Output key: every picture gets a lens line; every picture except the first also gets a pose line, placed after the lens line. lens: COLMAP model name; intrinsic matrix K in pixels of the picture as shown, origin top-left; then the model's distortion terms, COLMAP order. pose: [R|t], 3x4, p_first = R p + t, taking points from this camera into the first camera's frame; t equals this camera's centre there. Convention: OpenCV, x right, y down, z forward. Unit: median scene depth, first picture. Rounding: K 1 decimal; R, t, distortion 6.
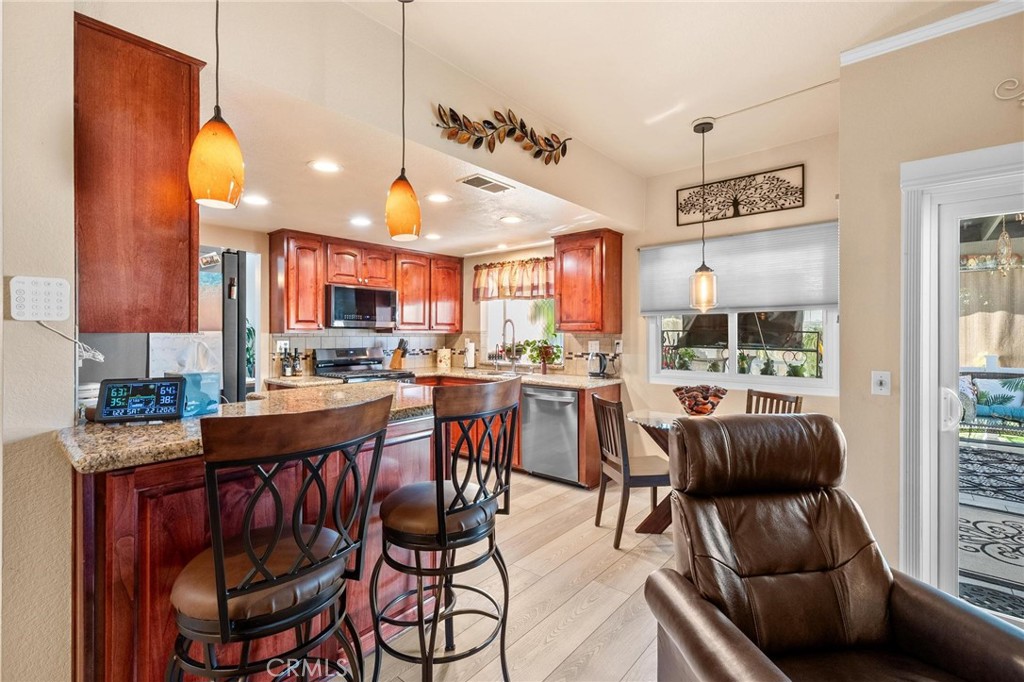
lens RADIAL K [[459.3, 0, 516.1], [0, 459.3, 335.2], [0, 0, 1]] dist [0.000691, 0.000095]
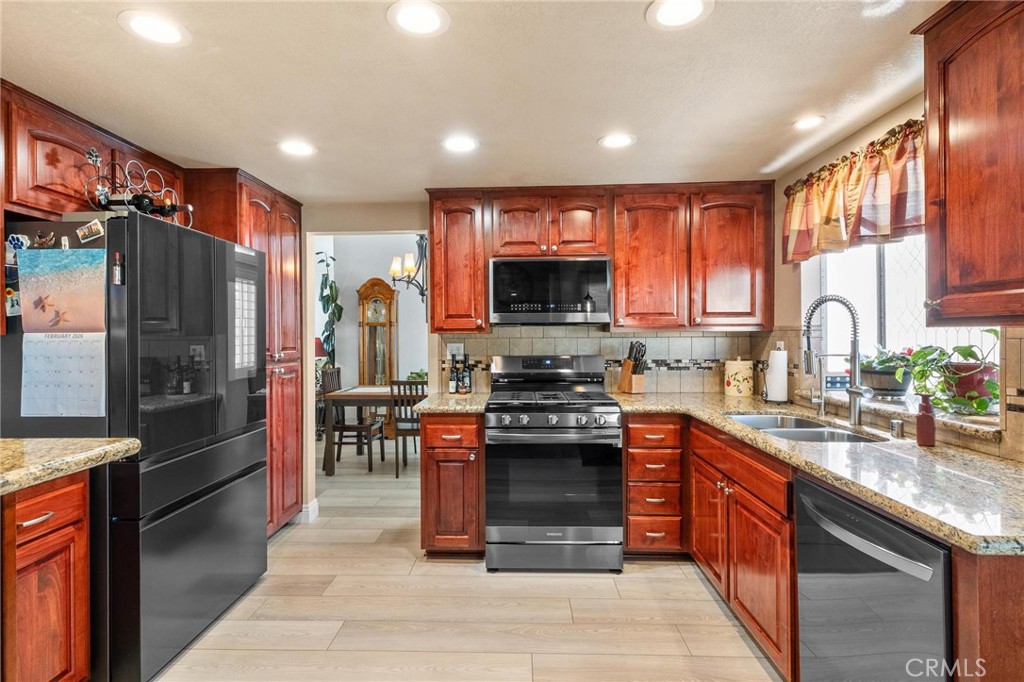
lens RADIAL K [[507.9, 0, 508.6], [0, 507.9, 335.0], [0, 0, 1]] dist [-0.000565, 0.000172]
pose [[0.618398, -0.004630, -0.785851, 0.161156], [0.004830, 0.999986, -0.002091, 0.000135], [0.785850, -0.002503, 0.618412, 0.490452]]
